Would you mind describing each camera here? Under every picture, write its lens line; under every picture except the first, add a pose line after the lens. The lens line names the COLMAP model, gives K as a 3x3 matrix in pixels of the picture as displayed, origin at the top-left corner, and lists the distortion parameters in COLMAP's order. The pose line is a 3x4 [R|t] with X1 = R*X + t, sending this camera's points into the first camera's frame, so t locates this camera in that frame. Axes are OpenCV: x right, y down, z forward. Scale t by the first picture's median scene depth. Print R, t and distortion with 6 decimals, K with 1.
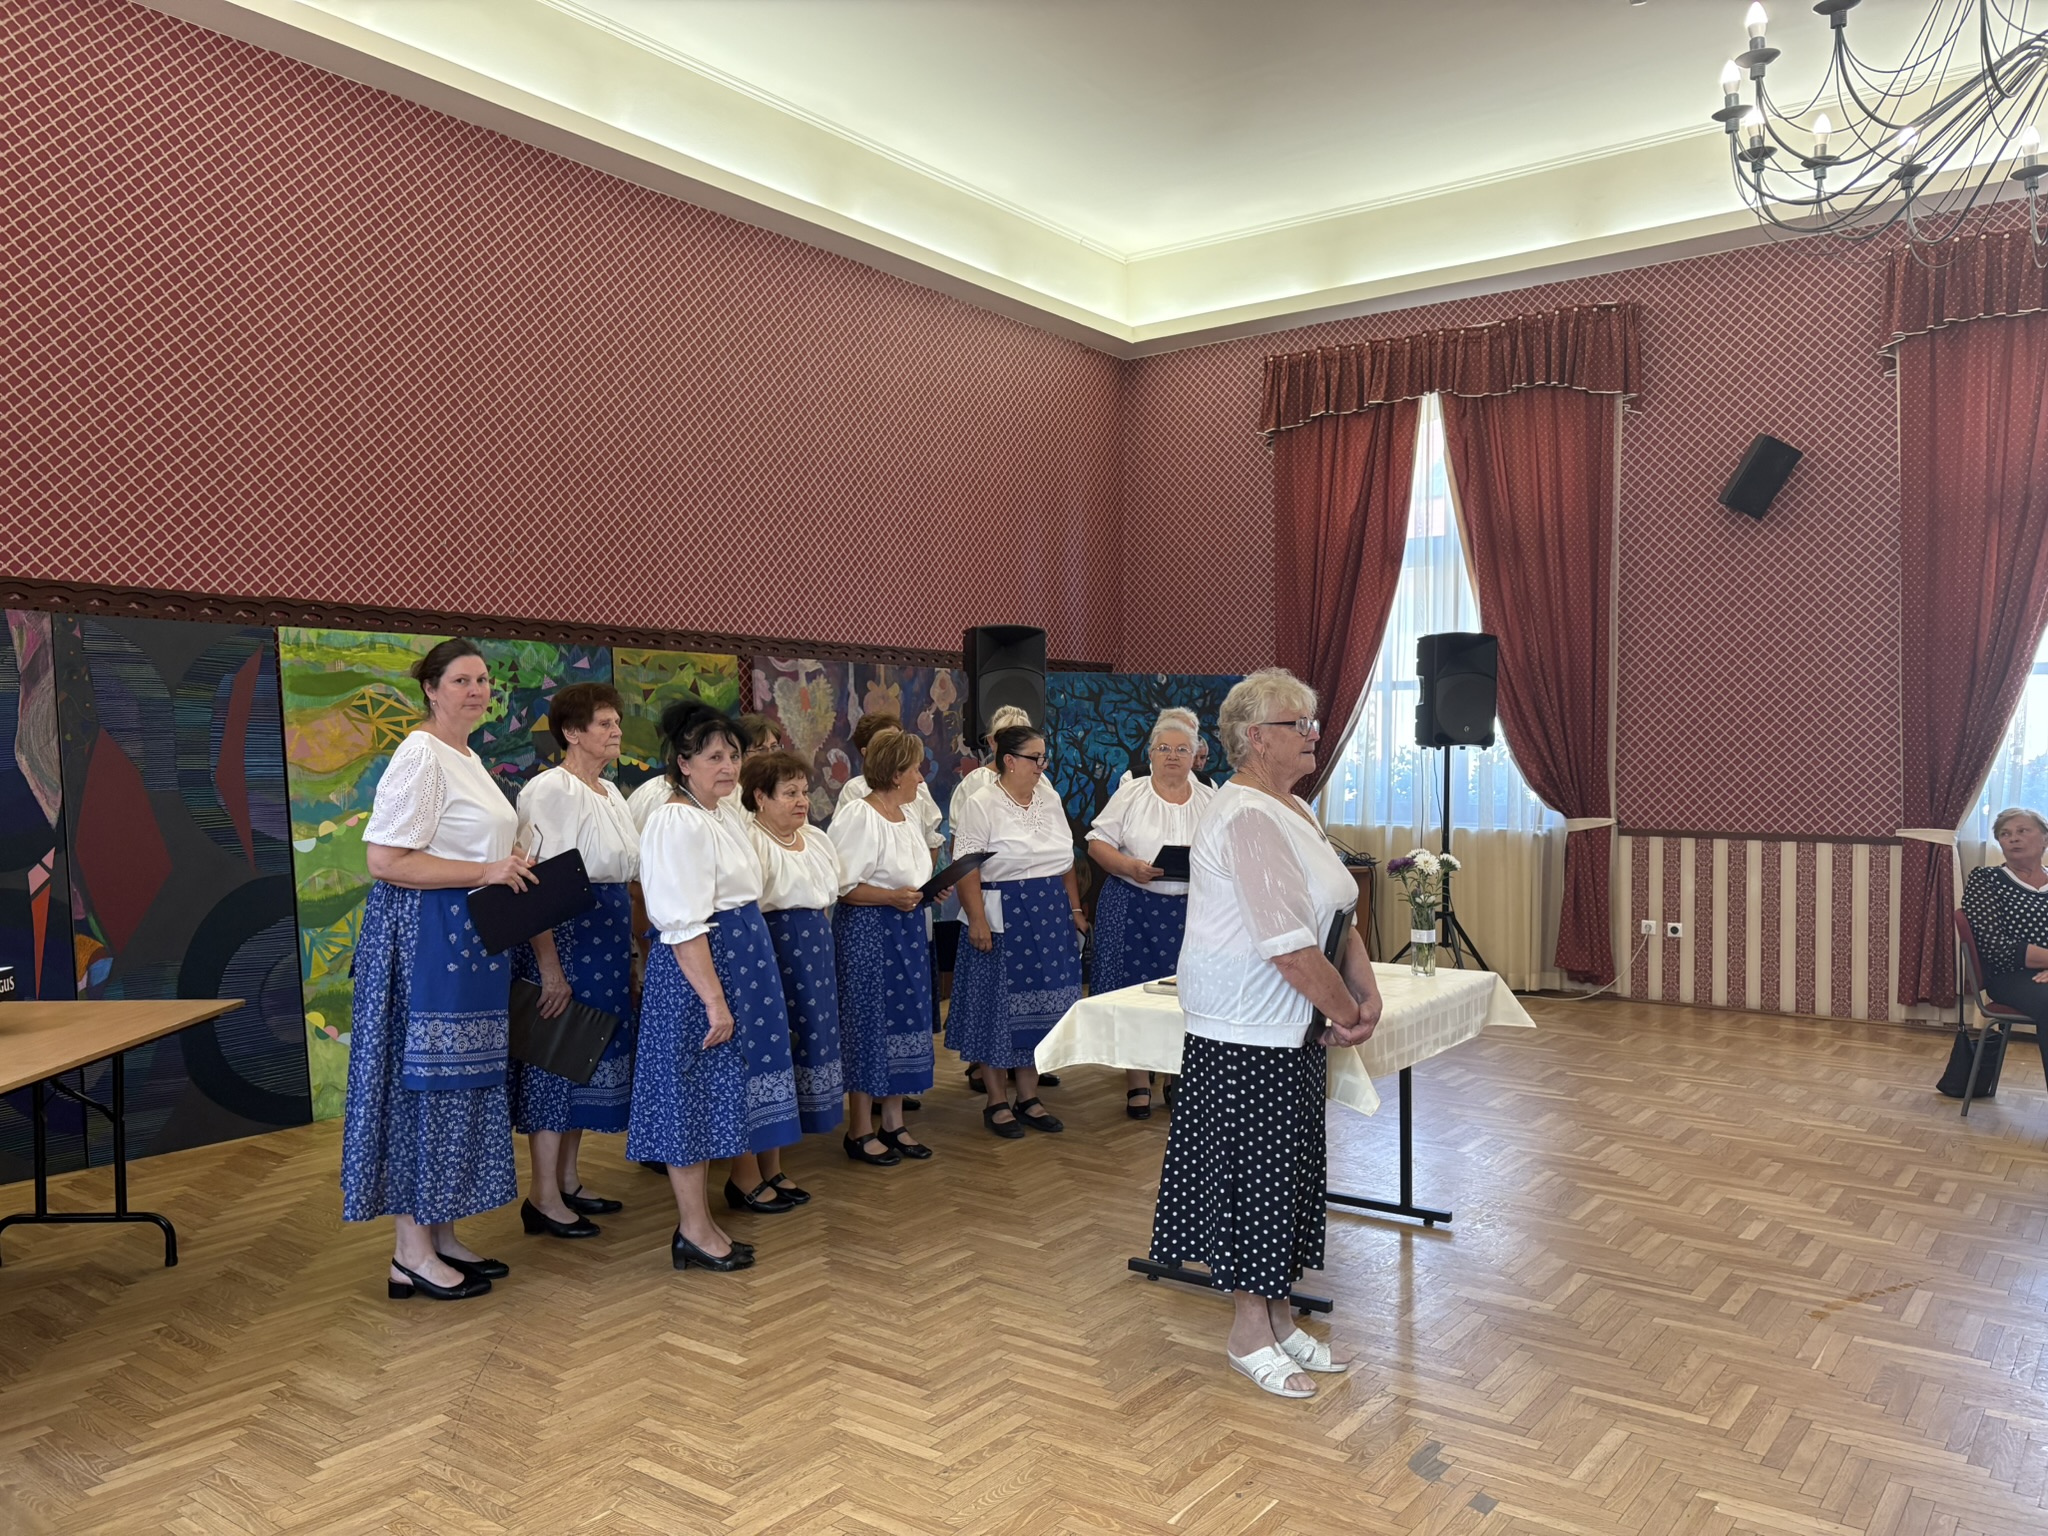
lens RADIAL K [[1577.5, 0, 1027.3], [0, 1577.5, 765.9], [0, 0, 1]] dist [0.040599, -0.031345]
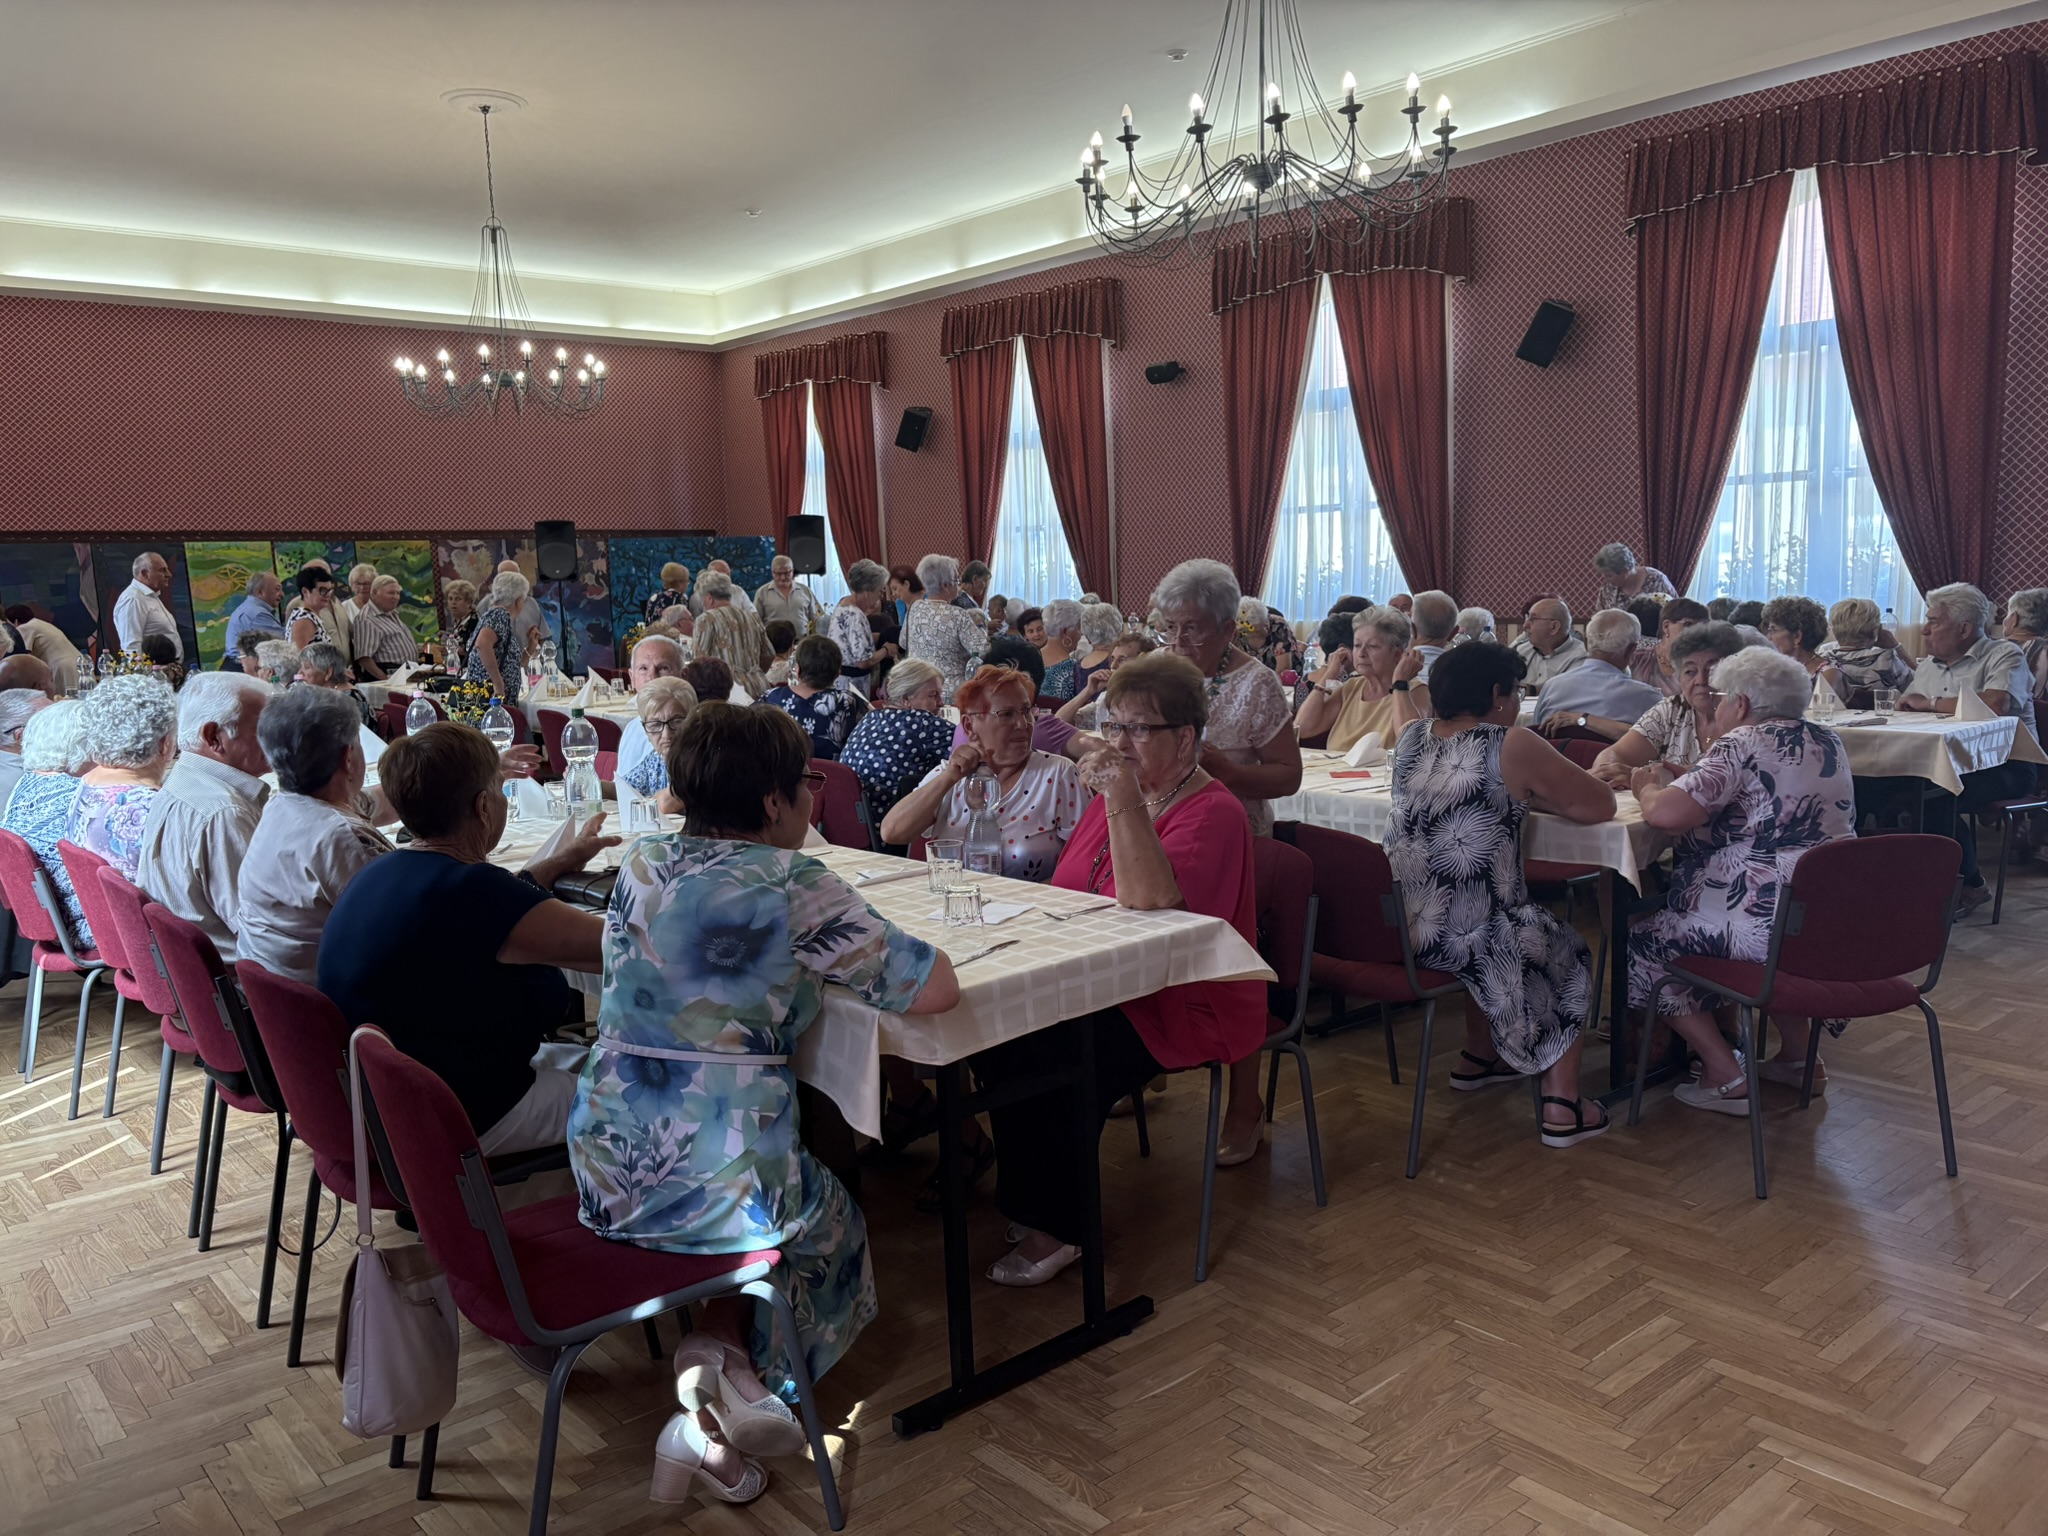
lens RADIAL K [[1577.5, 0, 1027.3], [0, 1577.5, 765.9], [0, 0, 1]] dist [0.040599, -0.031345]
pose [[0.978072, -0.009309, -0.208061, 1.196830], [0.031902, 0.993907, 0.105501, 0.035506], [0.205811, -0.109826, 0.972409, -1.070827]]
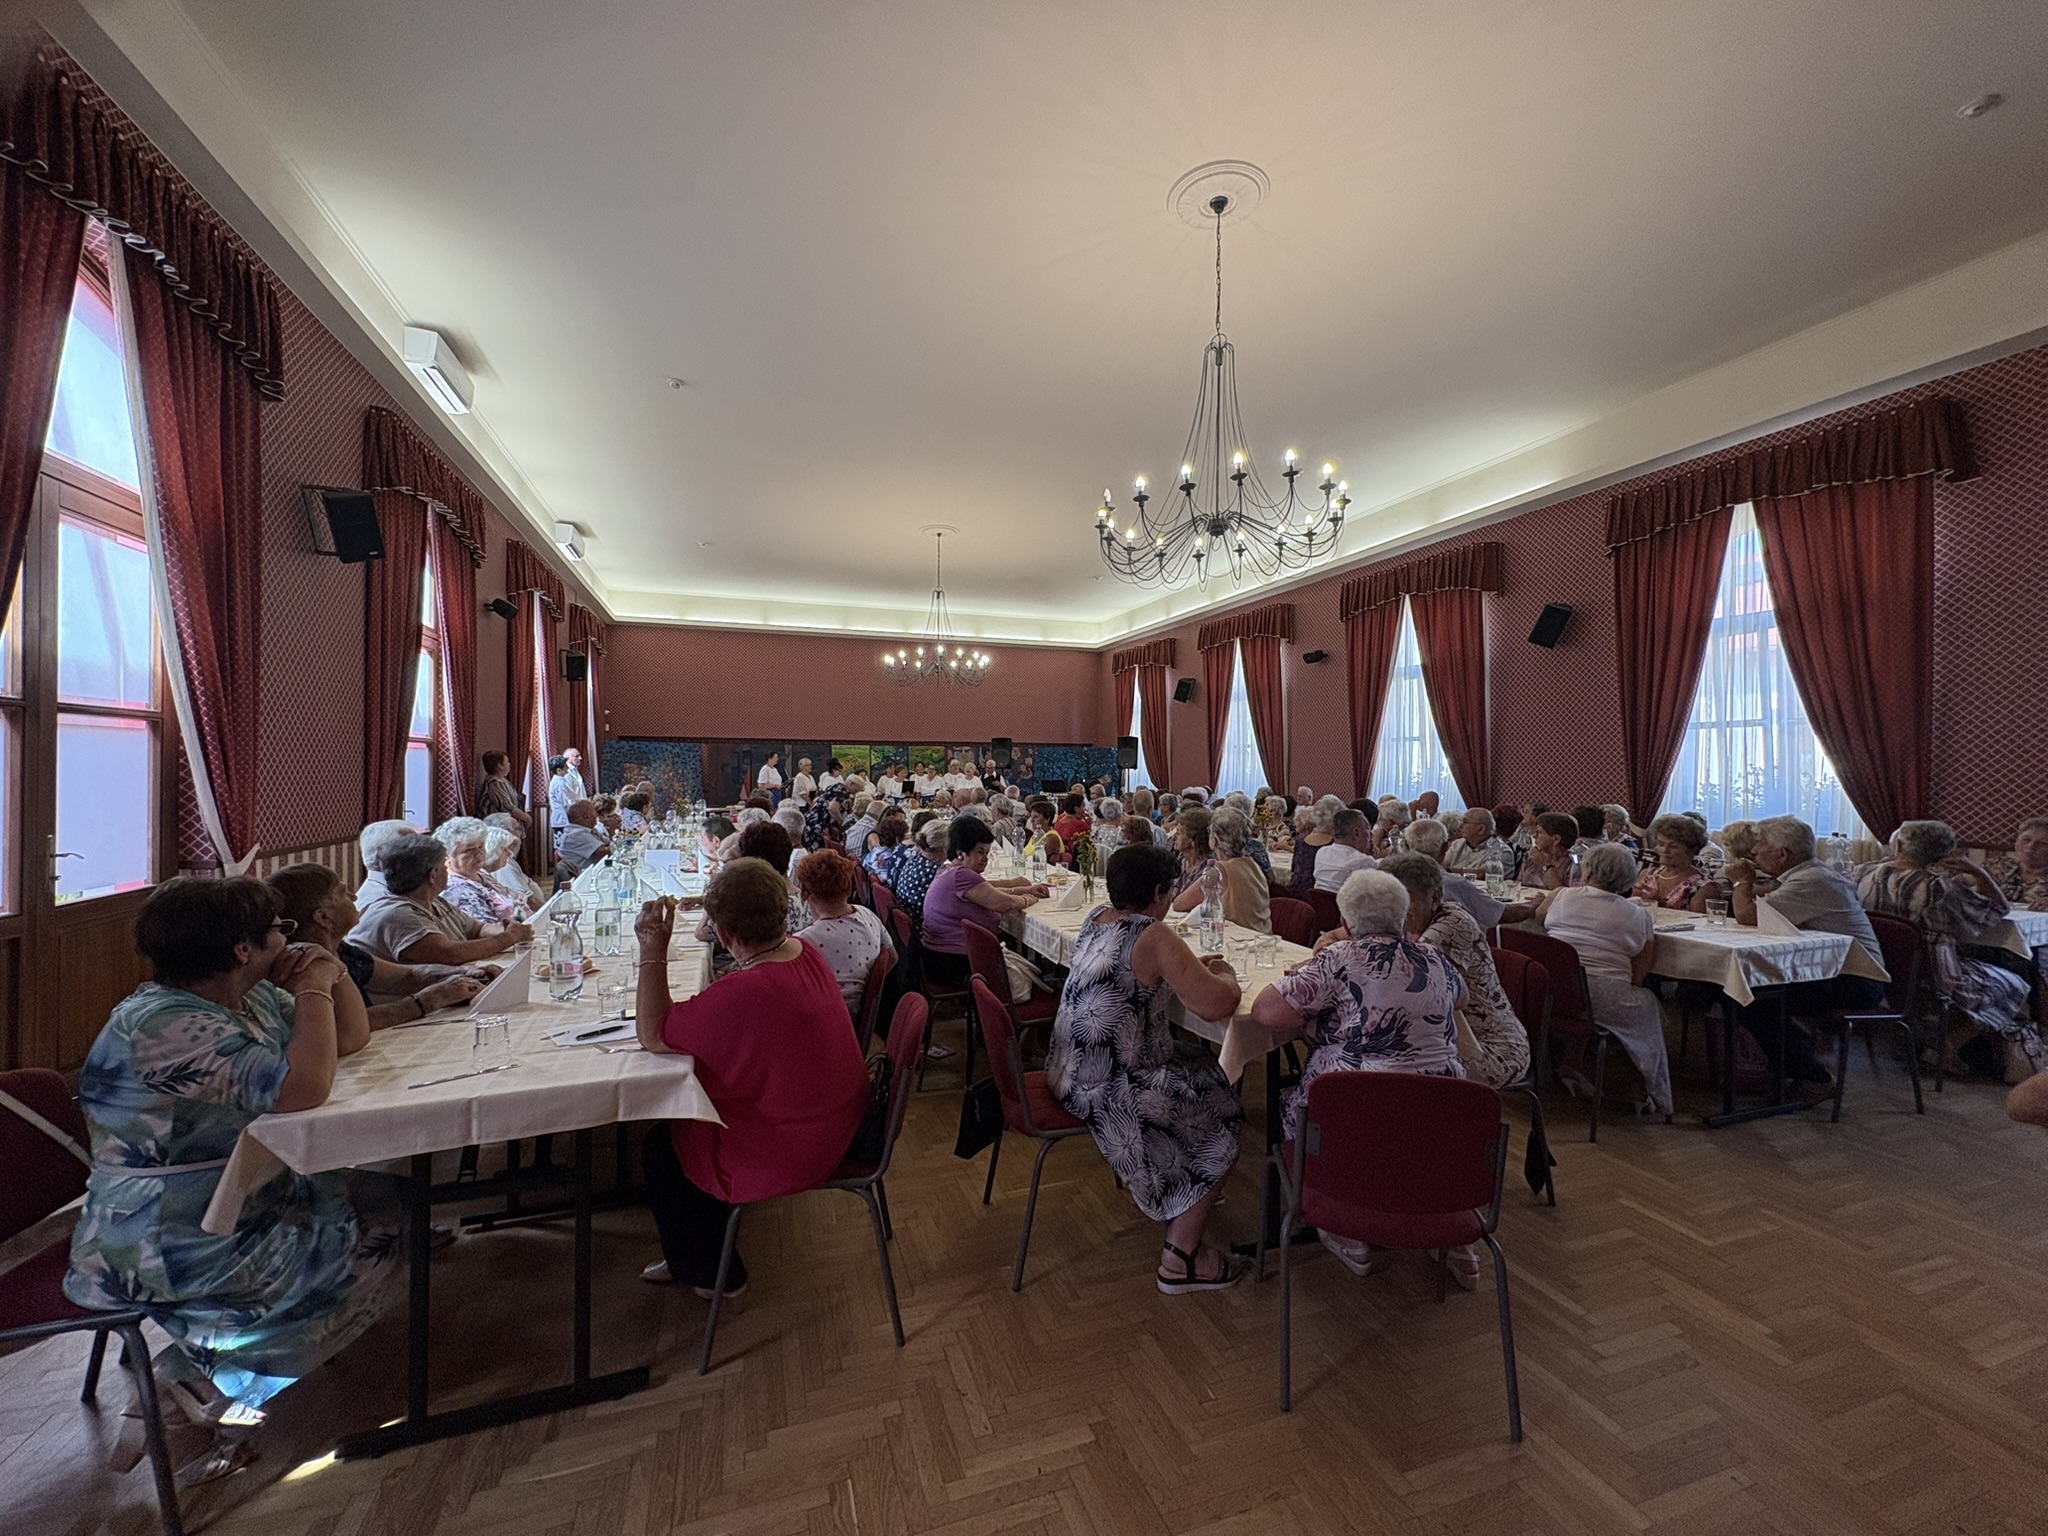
lens RADIAL K [[822.1, 0, 1024.0], [0, 822.1, 768.0], [0, 0, 1]] dist [0.001529, 0.000097]
pose [[0.831807, -0.003086, -0.555056, 1.403728], [-0.007698, 0.999824, -0.017095, 0.026663], [0.555011, 0.018493, 0.831637, -0.815580]]
